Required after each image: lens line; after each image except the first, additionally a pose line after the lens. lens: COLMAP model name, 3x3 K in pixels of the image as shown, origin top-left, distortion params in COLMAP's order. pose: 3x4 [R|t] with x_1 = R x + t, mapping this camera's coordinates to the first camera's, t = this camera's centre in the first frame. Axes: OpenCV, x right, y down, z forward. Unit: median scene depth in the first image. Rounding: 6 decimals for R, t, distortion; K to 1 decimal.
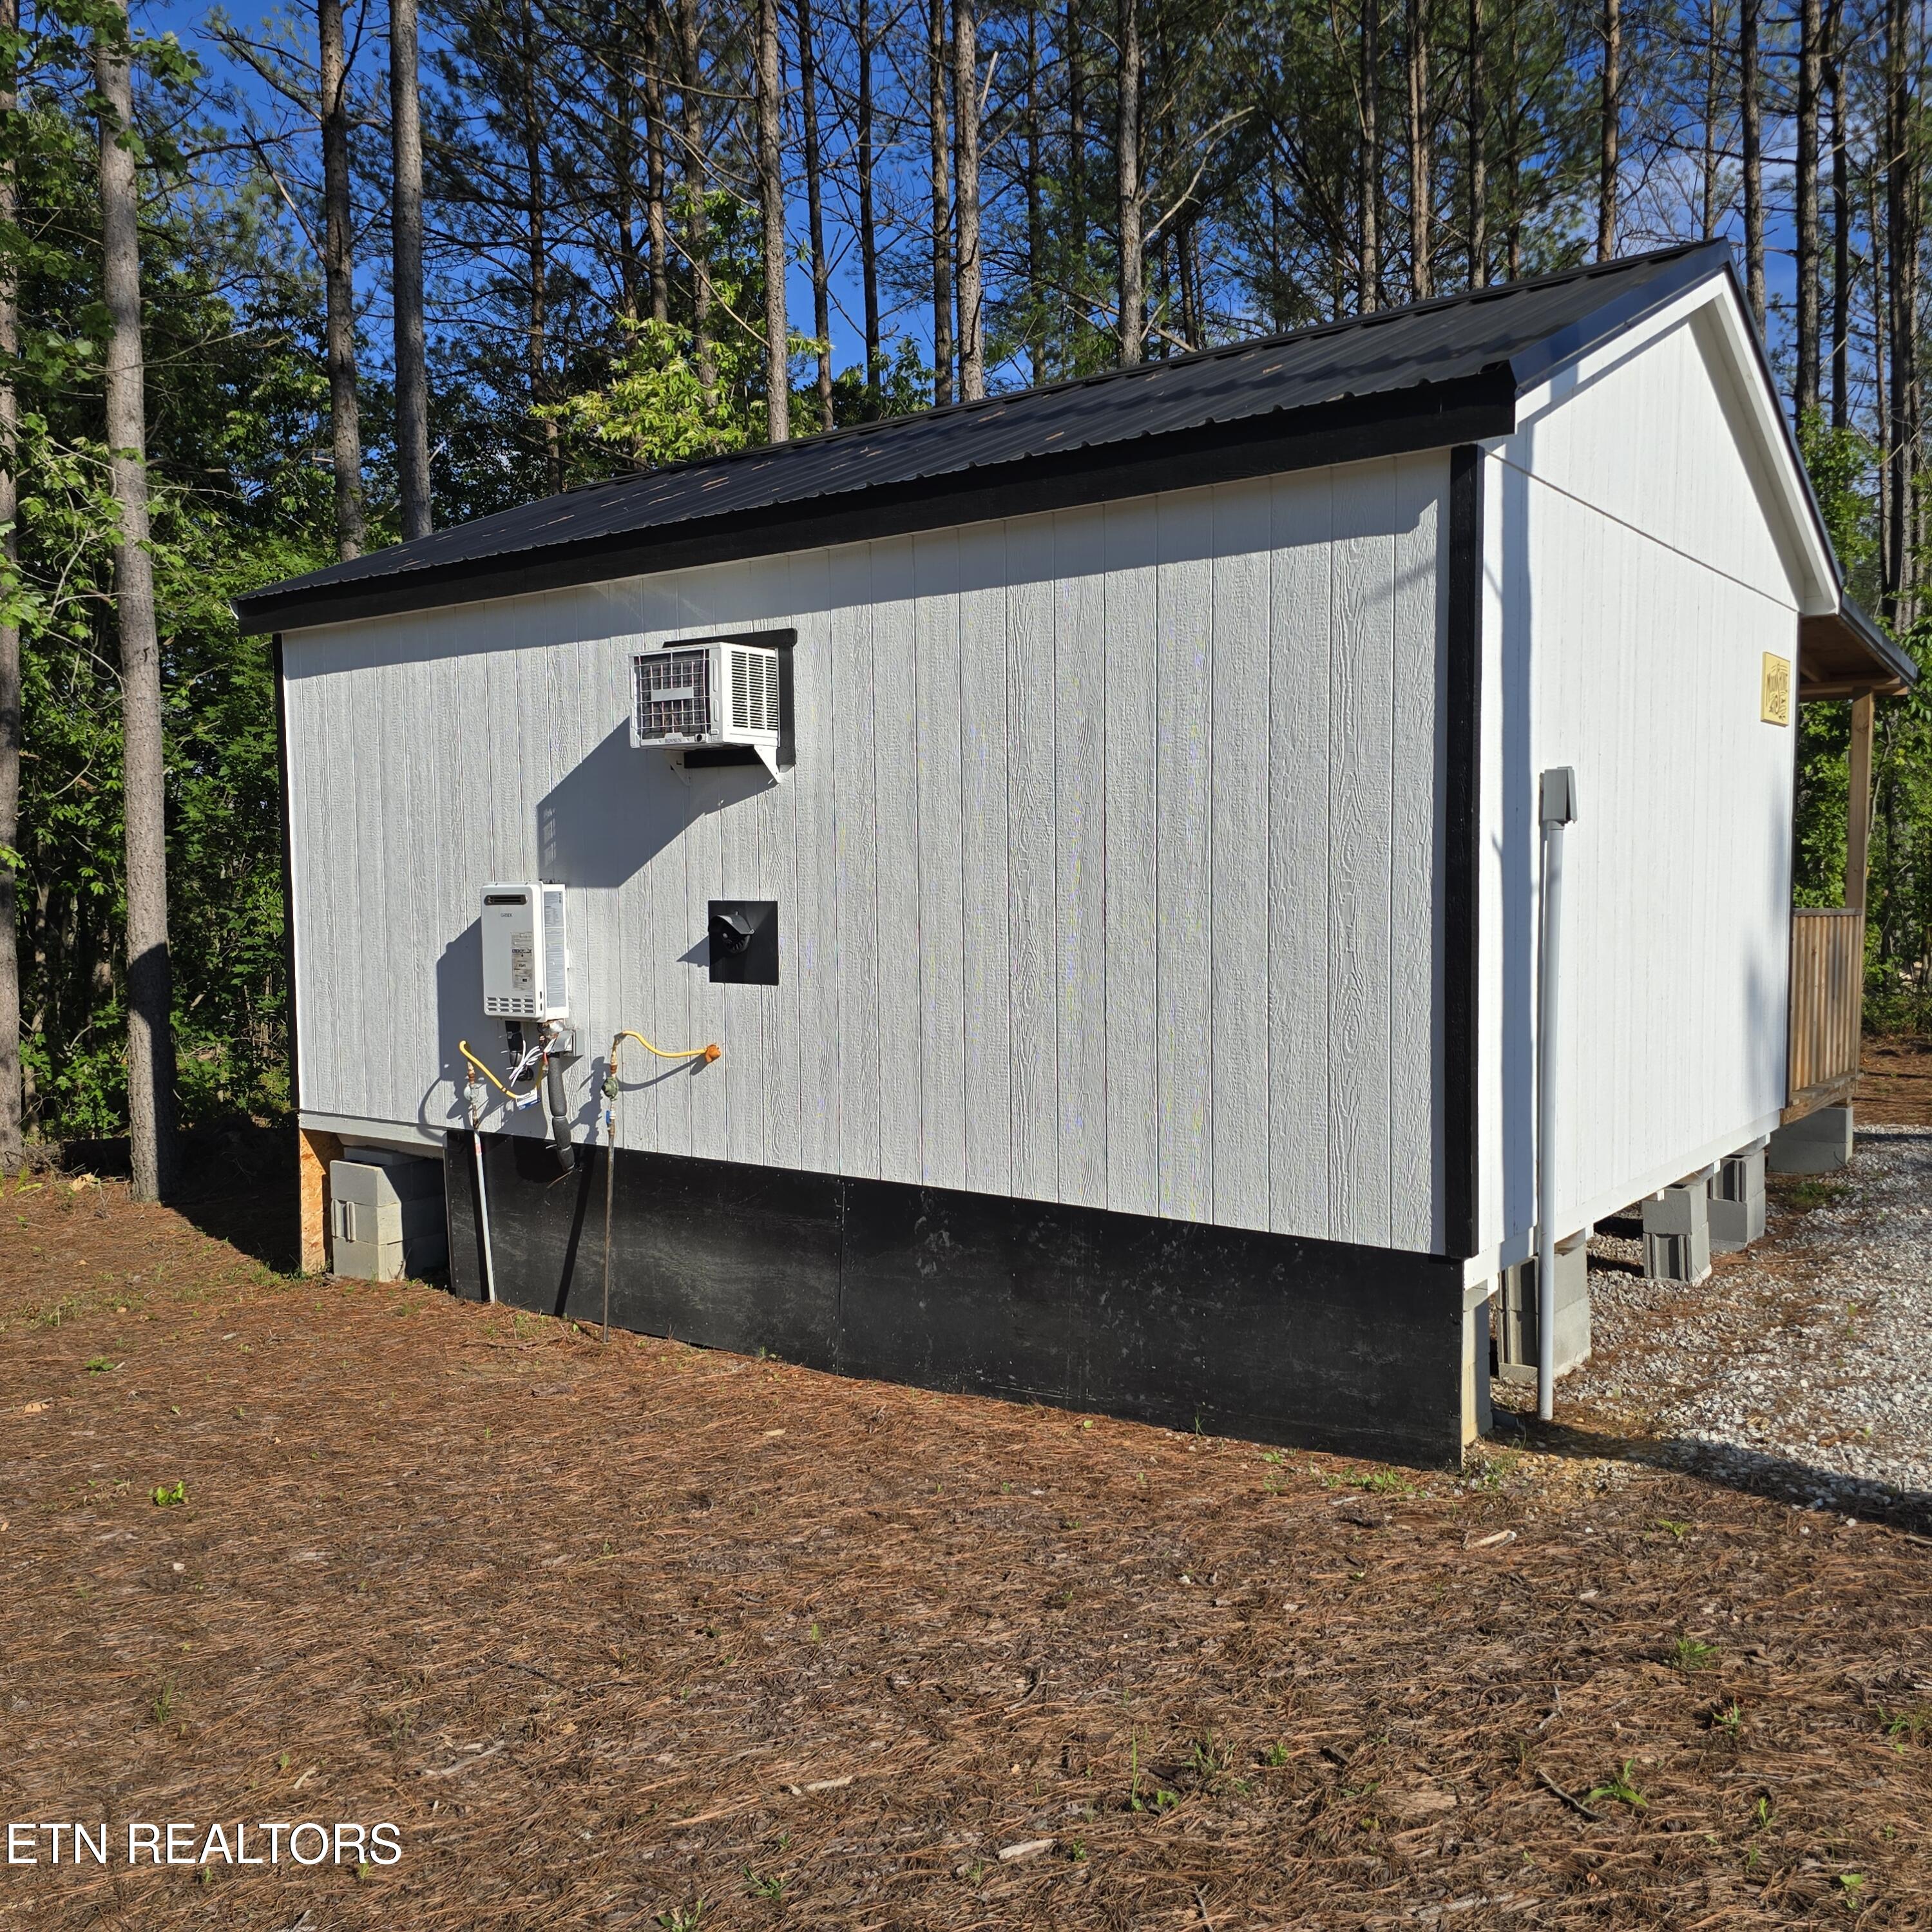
lens RADIAL K [[1737.6, 0, 981.3], [0, 1737.6, 945.8], [0, 0, 1]] dist [0.091692, -0.075674]
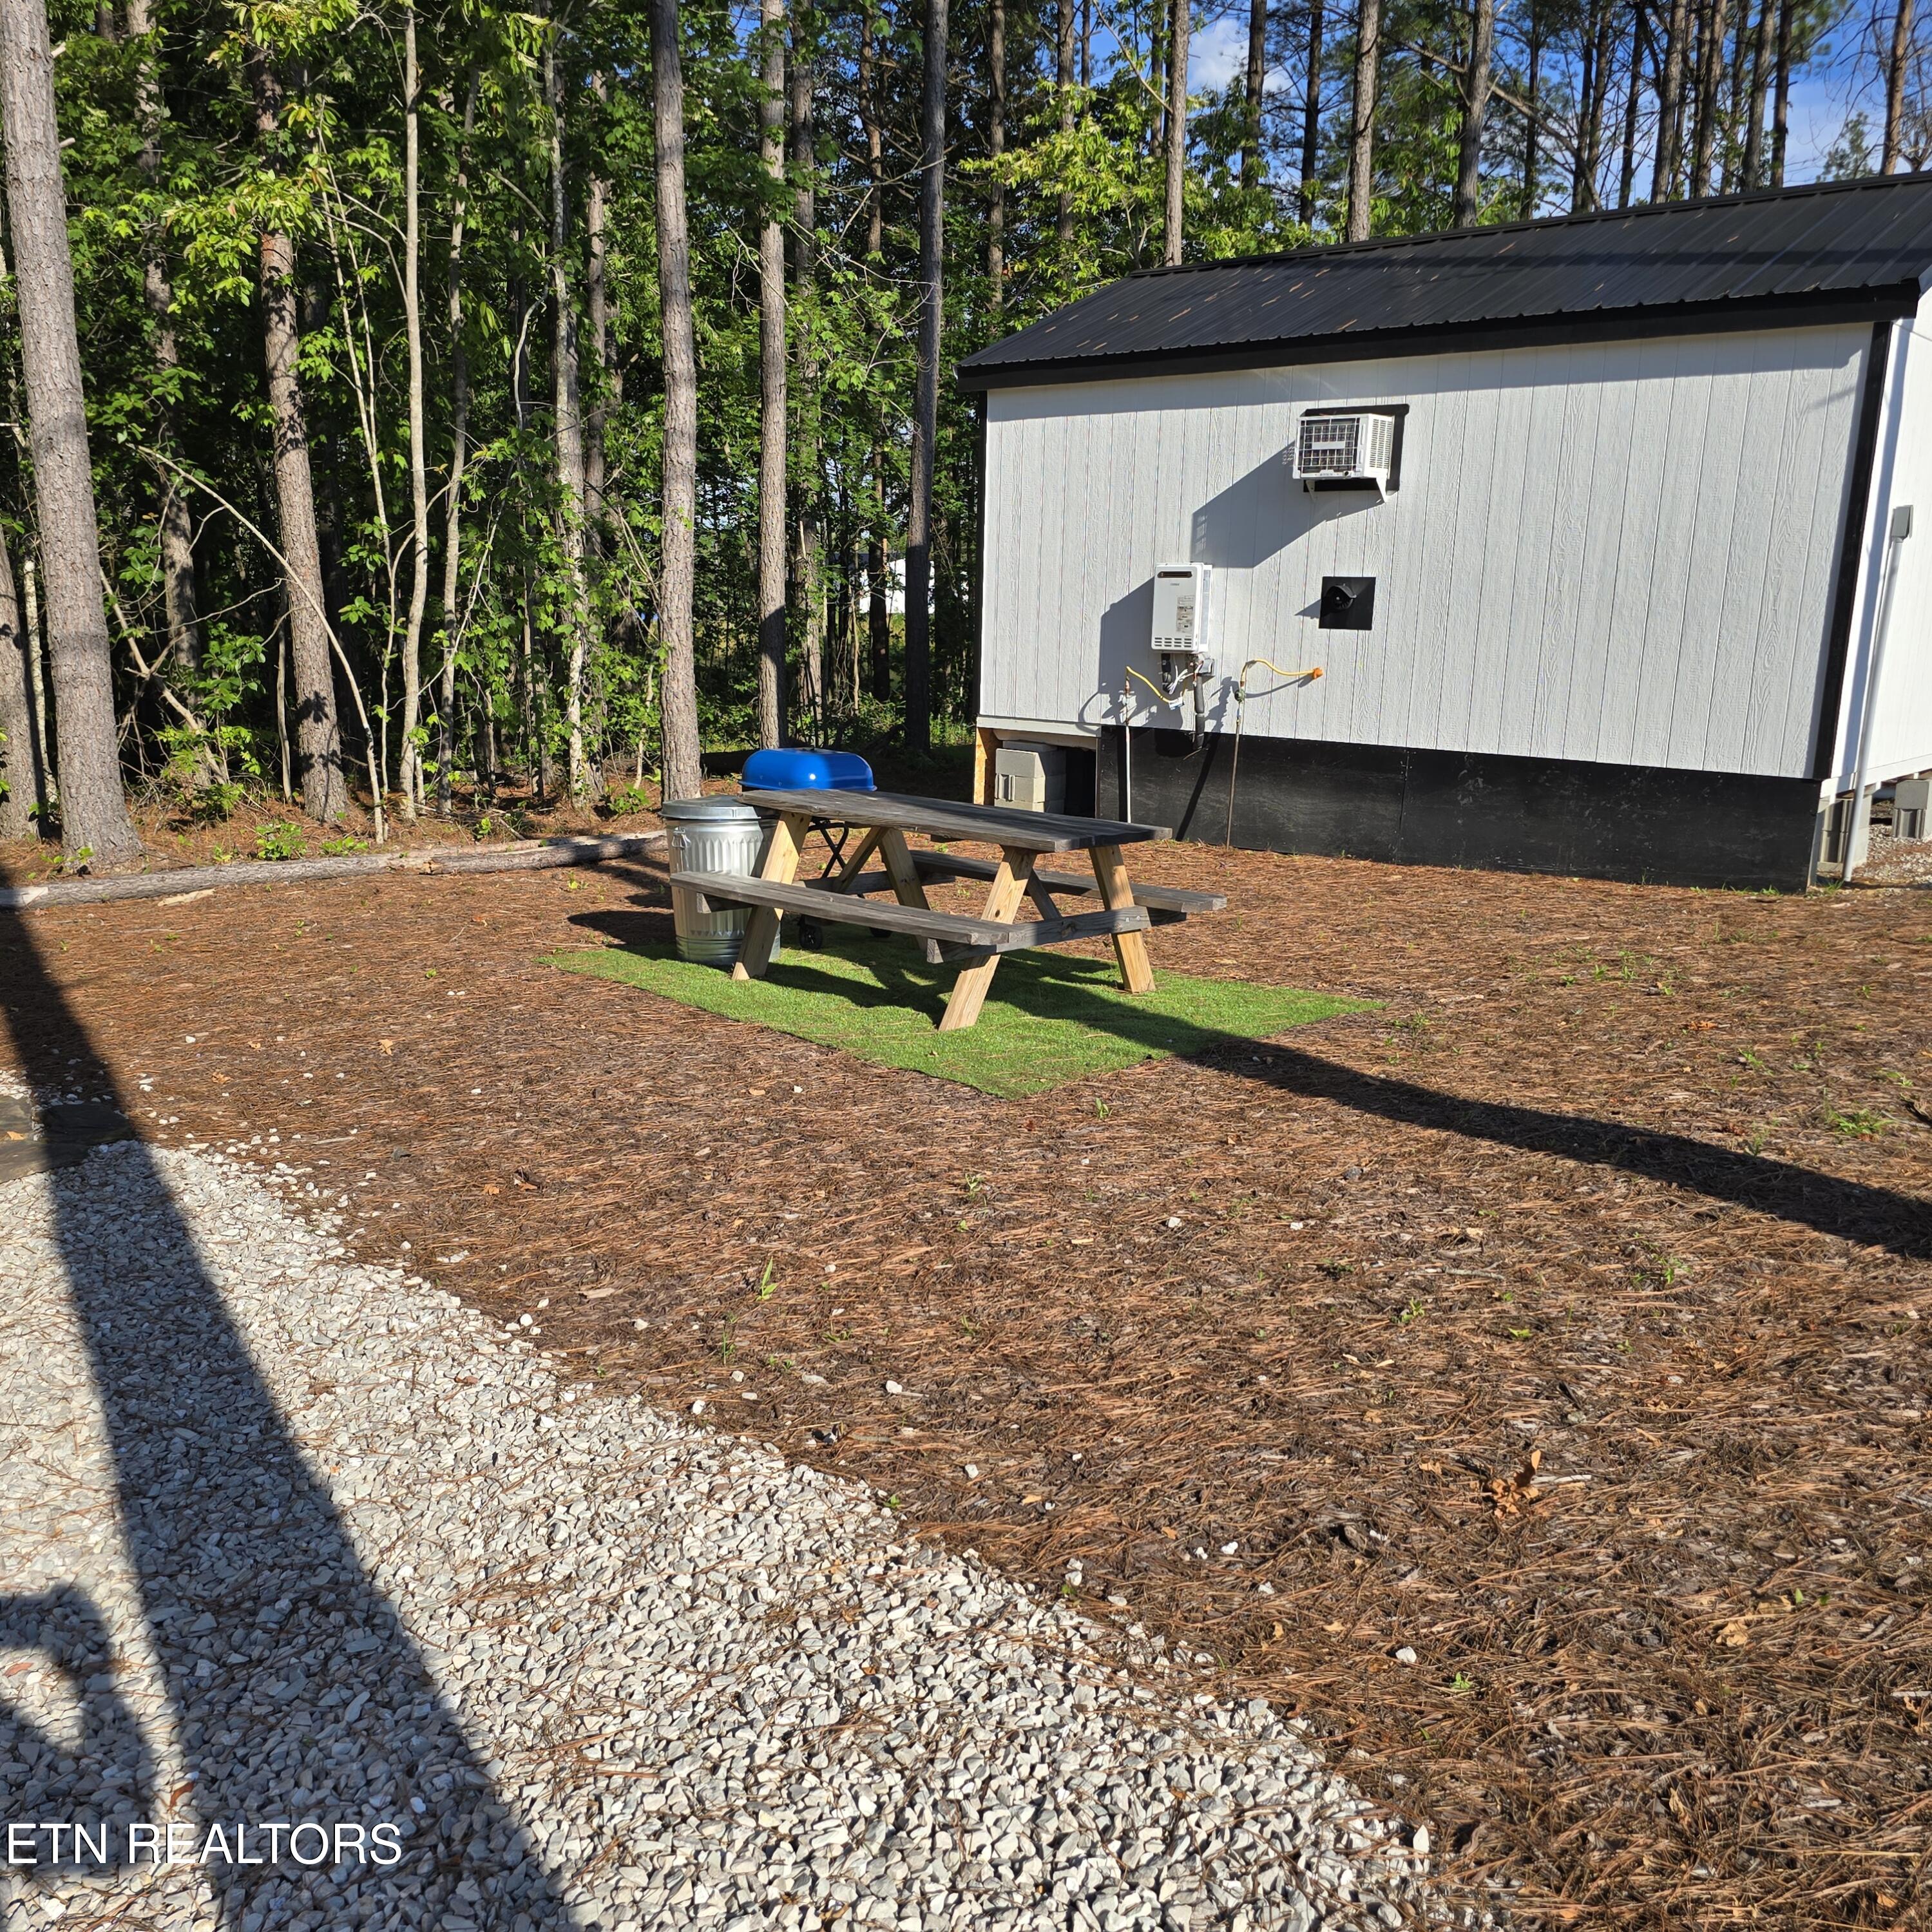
lens RADIAL K [[1769.2, 0, 957.6], [0, 1769.2, 962.9], [0, 0, 1]] dist [0.076813, -0.084311]
pose [[0.996862, 0.041675, -0.067302, -0.385394], [-0.029572, 0.984699, 0.171738, 0.055356], [0.073429, -0.169209, 0.982841, -0.738054]]
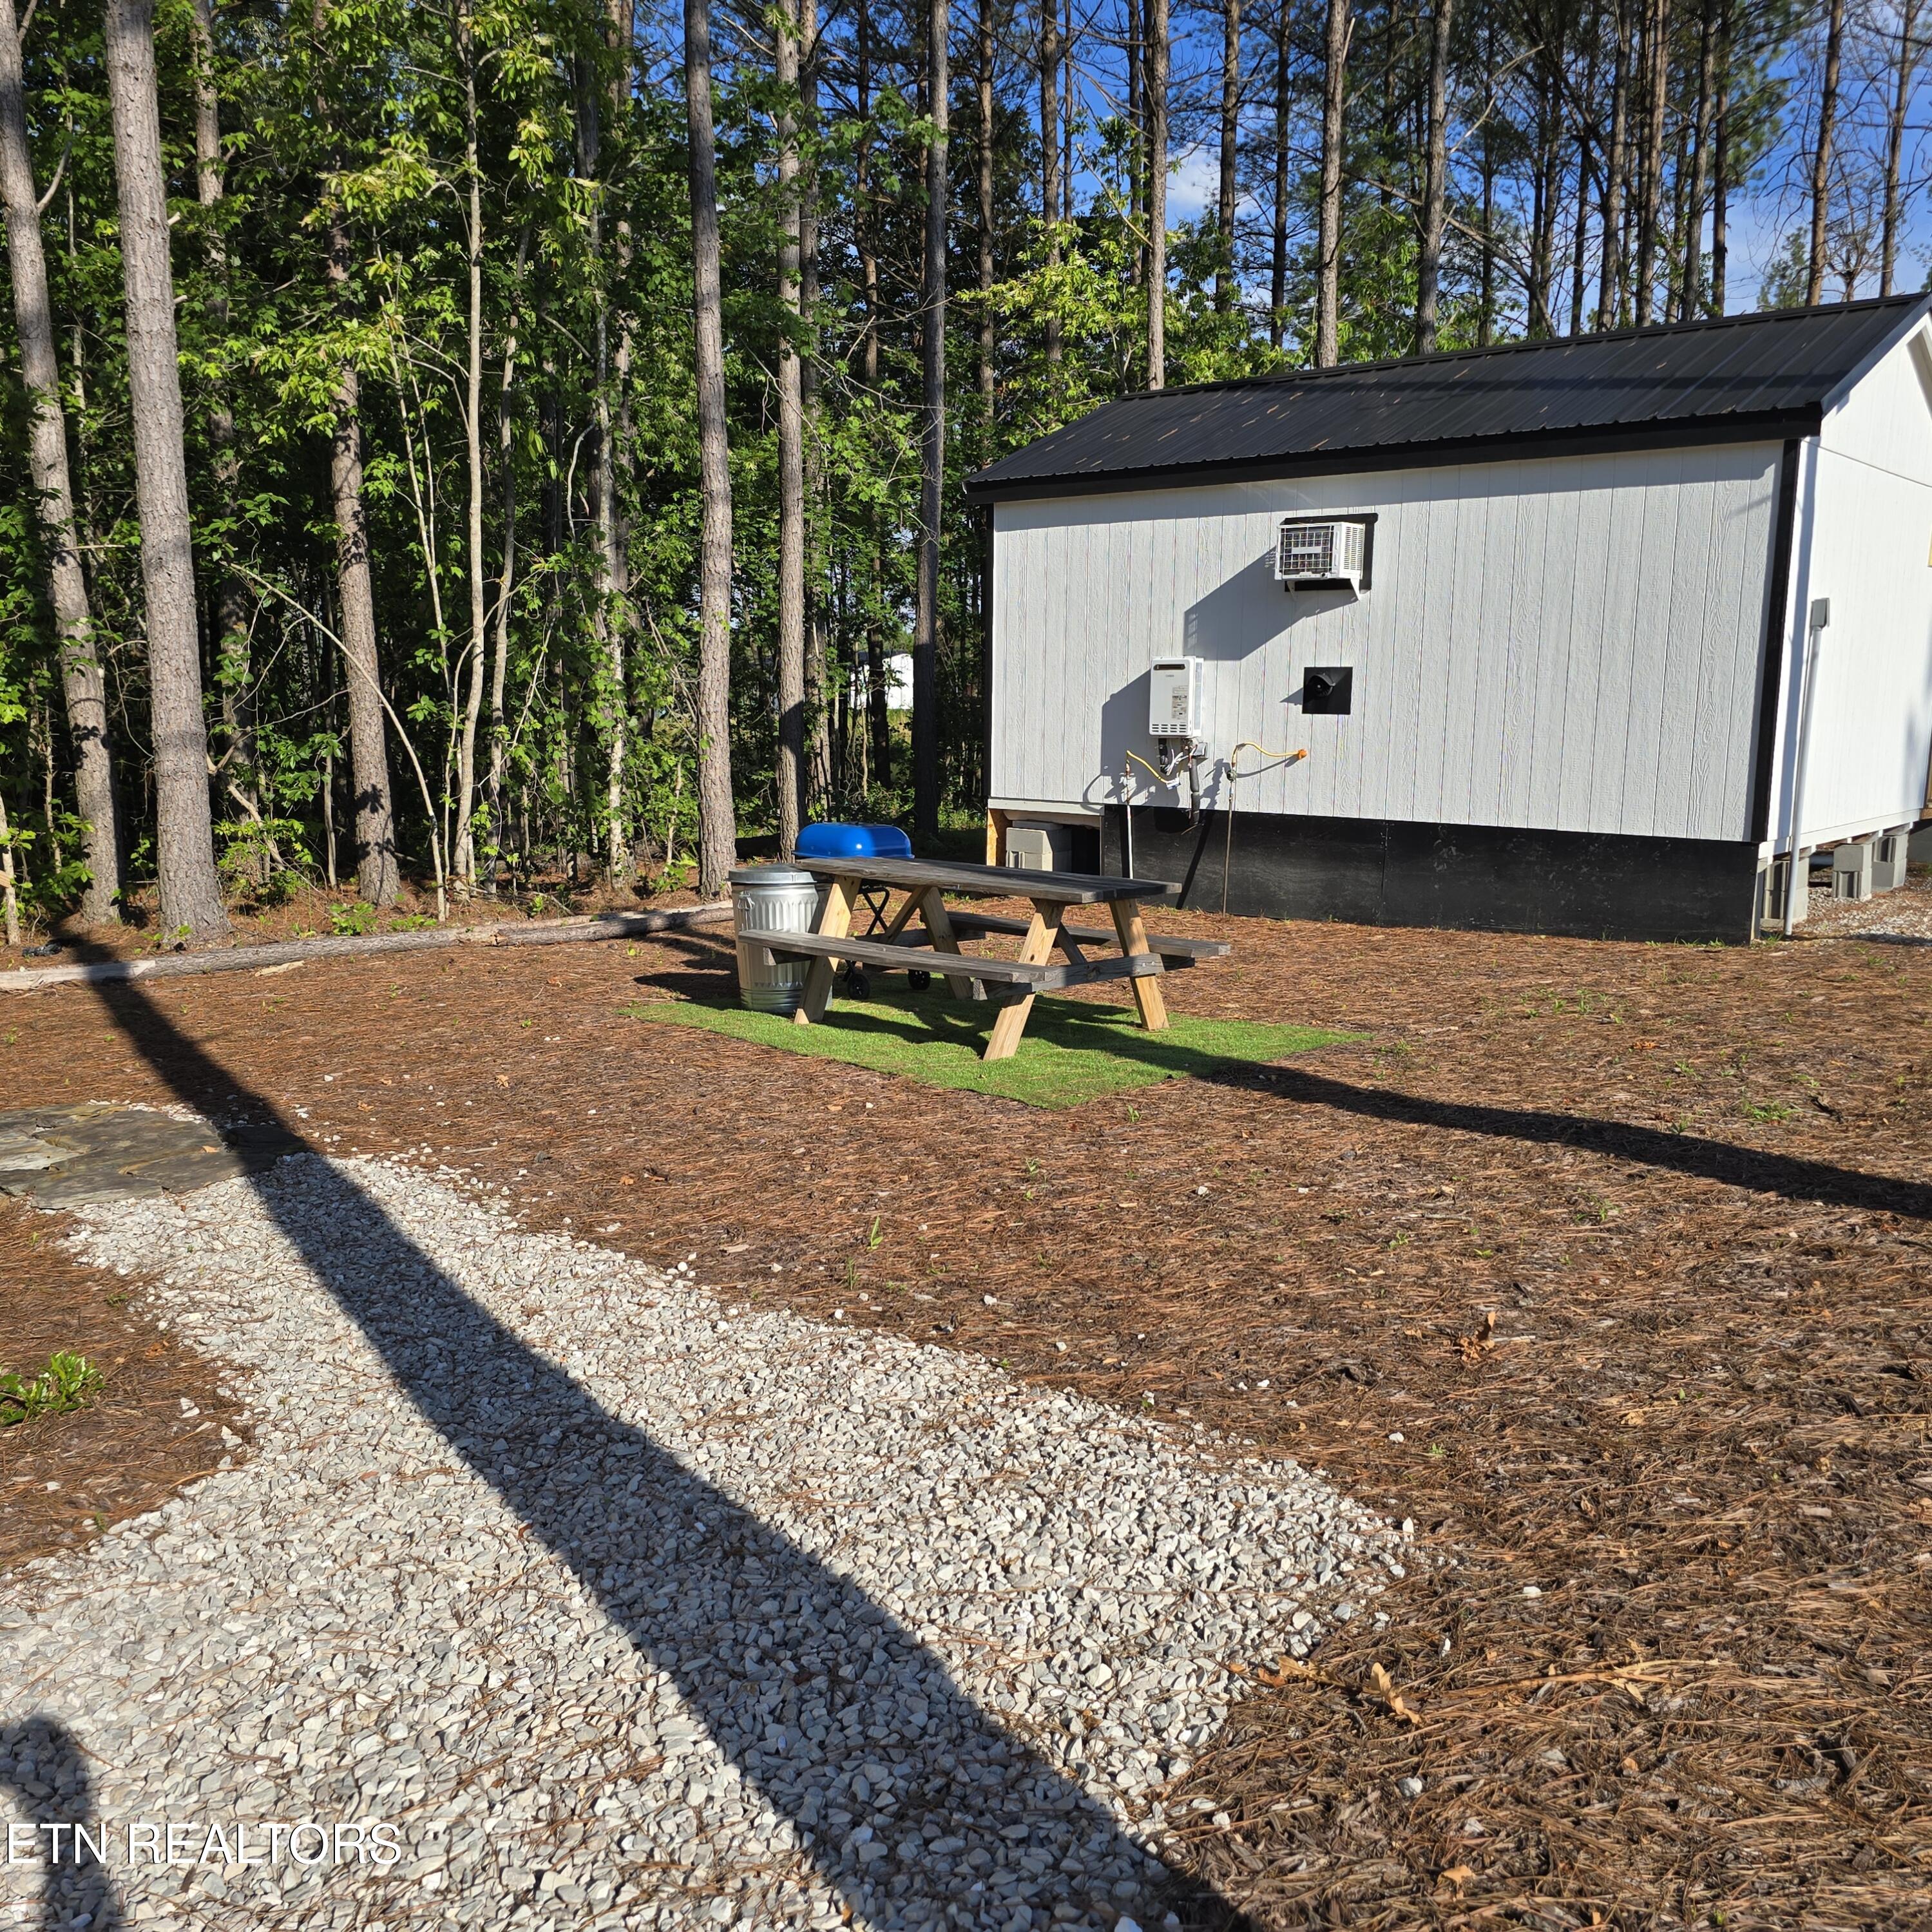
lens RADIAL K [[1773.0, 0, 969.8], [0, 1773.0, 940.9], [0, 0, 1]] dist [0.083267, -0.096150]
pose [[0.998173, 0.023312, -0.055743, -0.407776], [-0.017214, 0.994059, 0.107471, 0.064830], [0.057917, -0.106315, 0.992644, -0.888072]]
